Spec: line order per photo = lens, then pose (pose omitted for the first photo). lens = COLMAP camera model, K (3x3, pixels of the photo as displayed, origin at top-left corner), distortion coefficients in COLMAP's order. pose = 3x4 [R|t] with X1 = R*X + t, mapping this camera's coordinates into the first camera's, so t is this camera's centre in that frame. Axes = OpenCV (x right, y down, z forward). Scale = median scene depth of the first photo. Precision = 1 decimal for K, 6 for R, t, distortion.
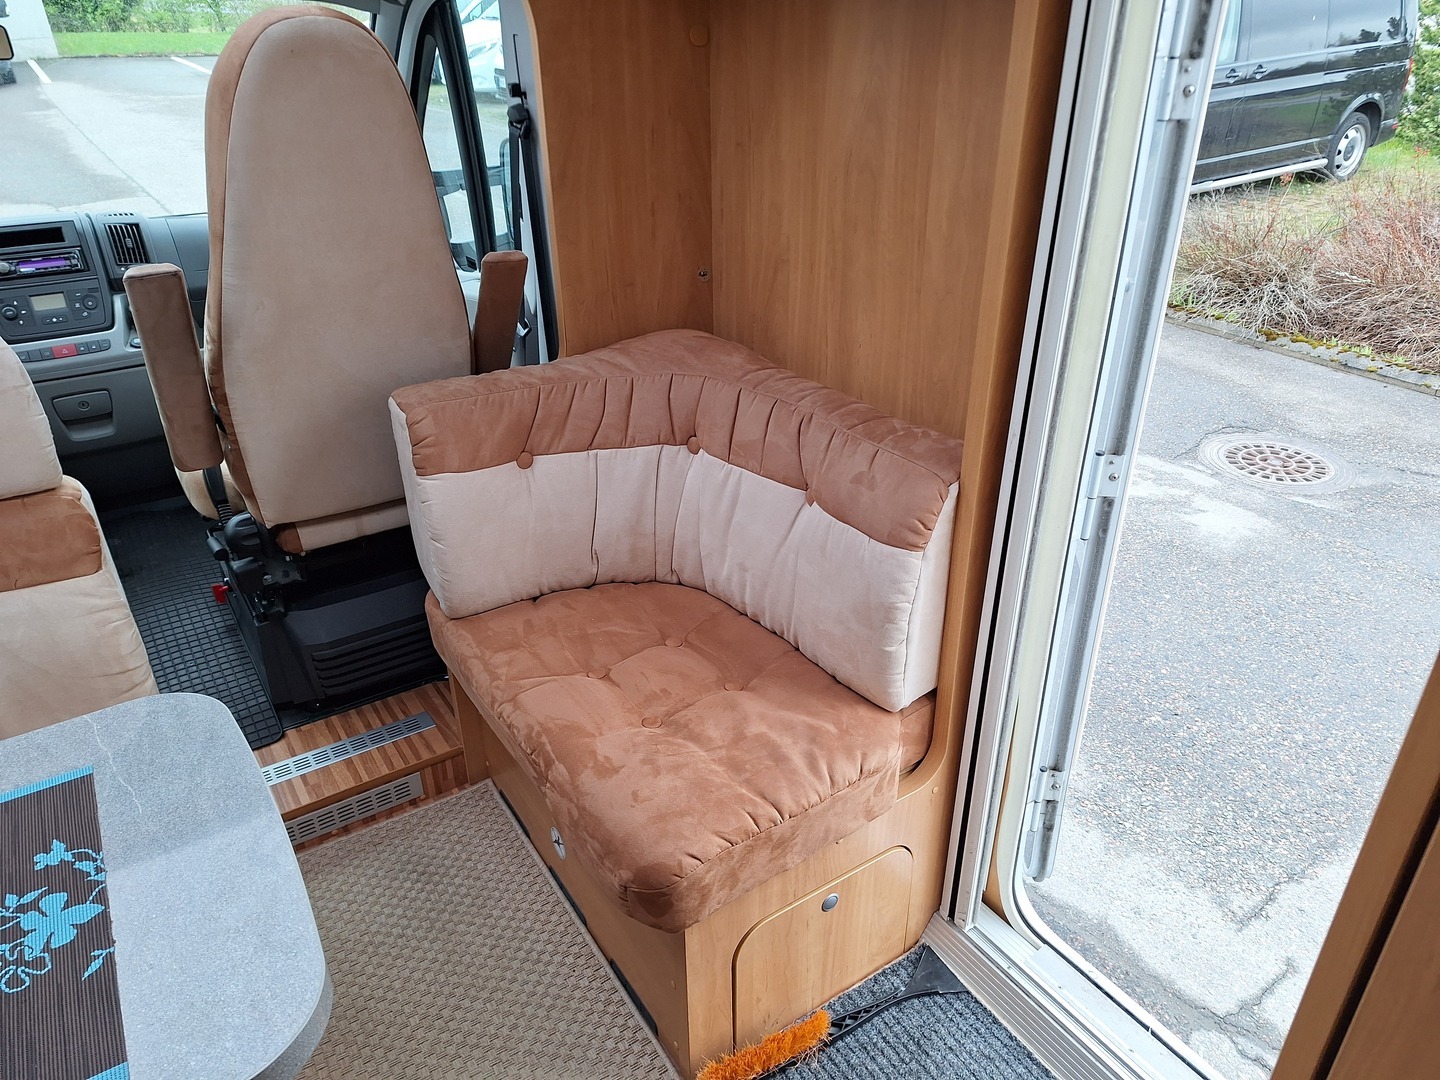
lens RADIAL K [[995.7, 0, 727.7], [0, 995.7, 547.2], [0, 0, 1]] dist [0.061804, -0.057911]
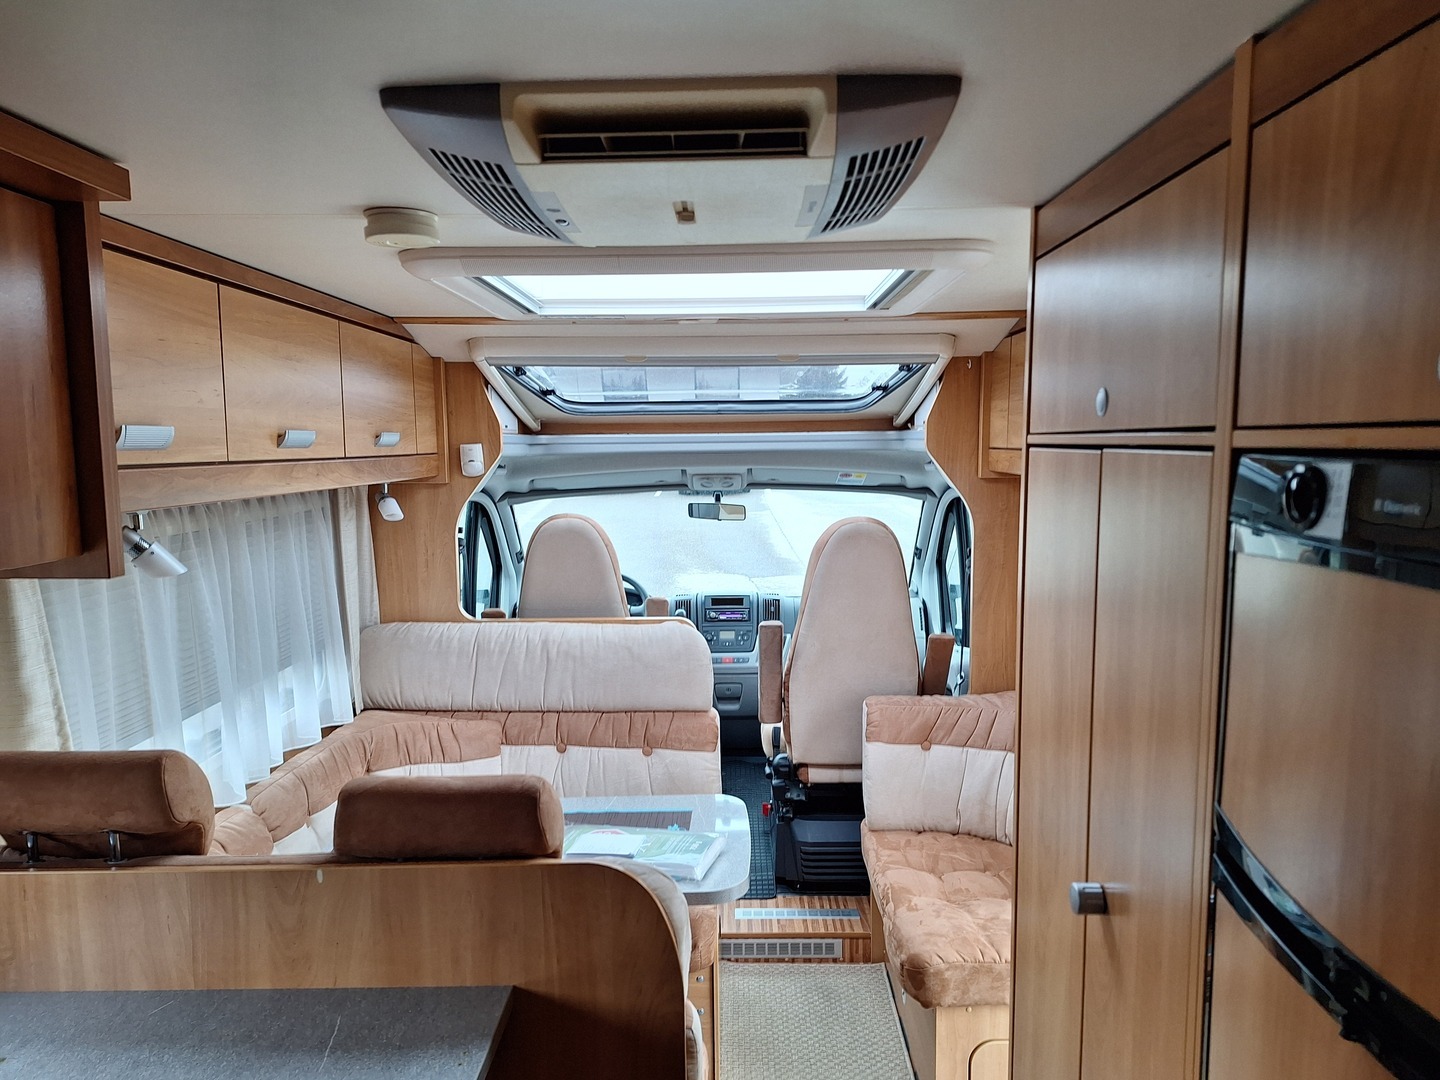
lens RADIAL K [[995.7, 0, 723.2], [0, 995.7, 545.7], [0, 0, 1]] dist [0.061804, -0.057911]
pose [[0.826706, 0.059334, -0.559497, 0.421566], [-0.261371, 0.921110, -0.288517, 0.171553], [0.498239, 0.384755, 0.776995, -0.613267]]
